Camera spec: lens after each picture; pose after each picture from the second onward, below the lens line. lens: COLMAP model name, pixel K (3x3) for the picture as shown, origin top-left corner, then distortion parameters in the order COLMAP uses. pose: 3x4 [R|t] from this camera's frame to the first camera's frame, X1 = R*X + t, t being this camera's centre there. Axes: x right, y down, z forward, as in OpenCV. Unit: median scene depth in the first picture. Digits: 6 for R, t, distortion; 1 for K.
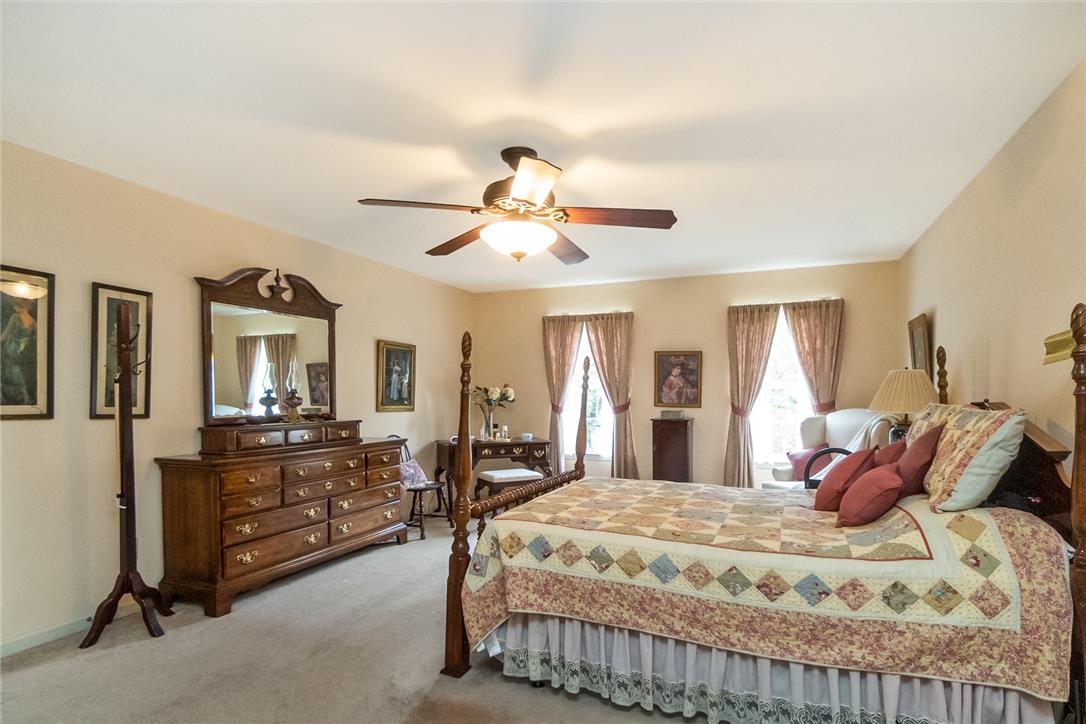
lens RADIAL K [[552.4, 0, 548.9], [0, 552.4, 410.0], [0, 0, 1]] dist [0.003509, 0.000507]
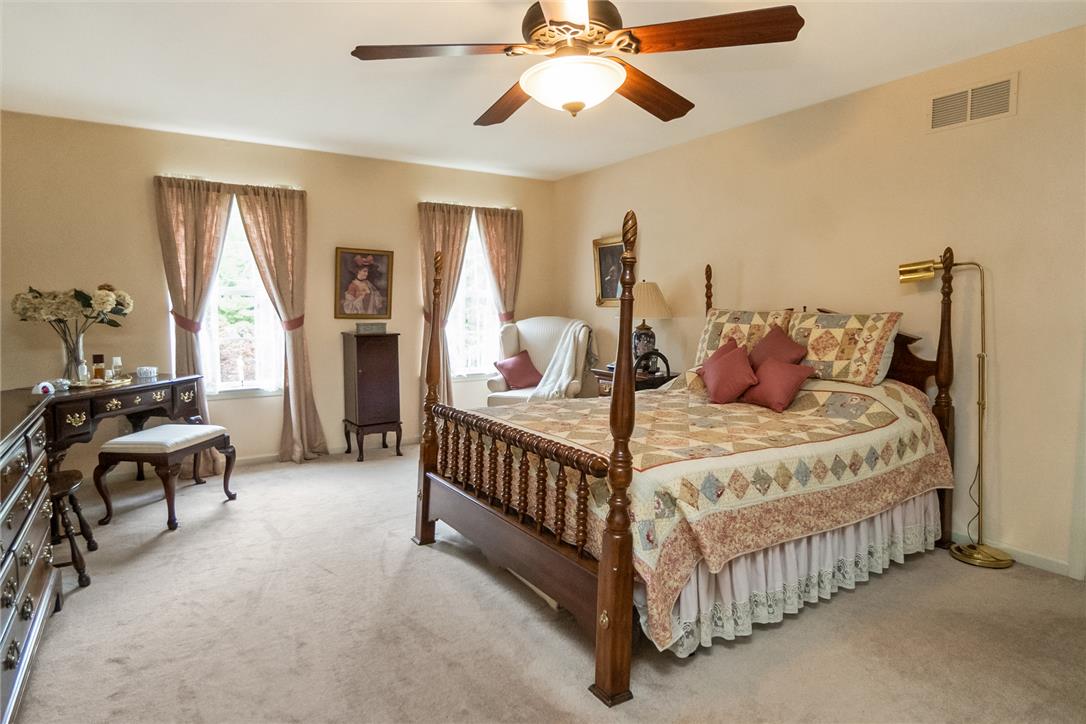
lens RADIAL K [[611.3, 0, 543.3], [0, 611.3, 355.8], [0, 0, 1]] dist [-0.003975, -0.000131]
pose [[0.574902, -0.069466, 0.815268, -0.387712], [0.022972, 0.997367, 0.068784, -0.007365], [-0.817900, -0.020816, 0.574984, 0.296119]]
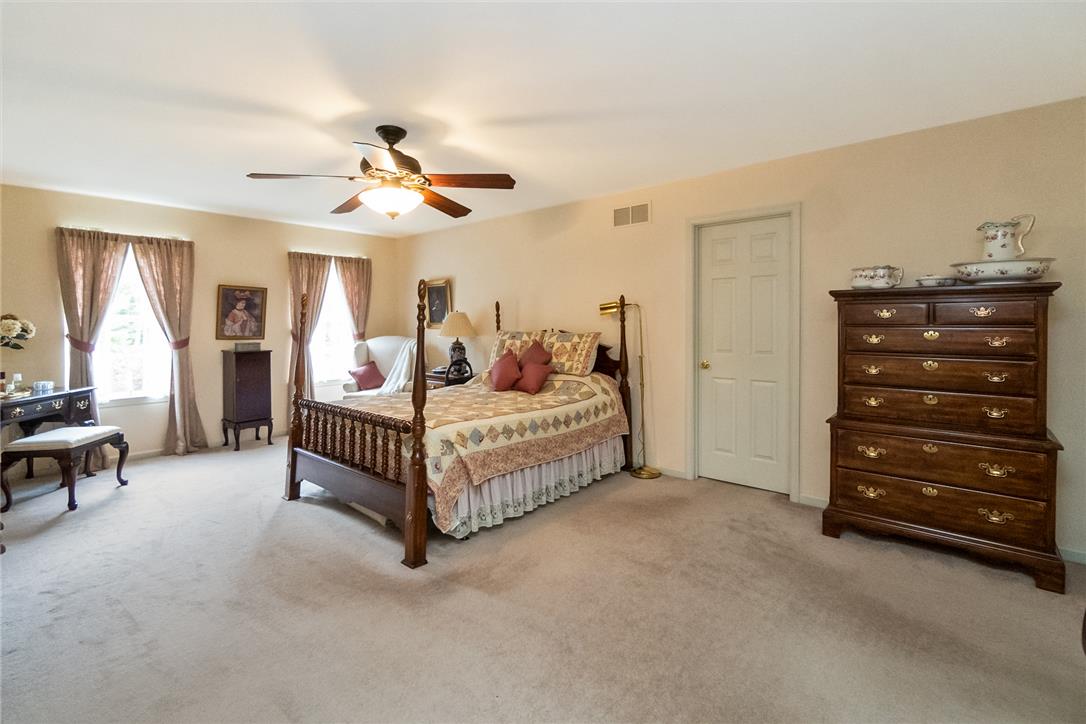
lens RADIAL K [[488.8, 0, 533.7], [0, 488.8, 327.4], [0, 0, 1]] dist [-0.005956, 0.000659]
pose [[0.335251, -0.009270, 0.942083, -0.499339], [0.030388, 0.999538, -0.000978, -0.011434], [-0.941639, 0.028956, 0.335378, 0.185321]]
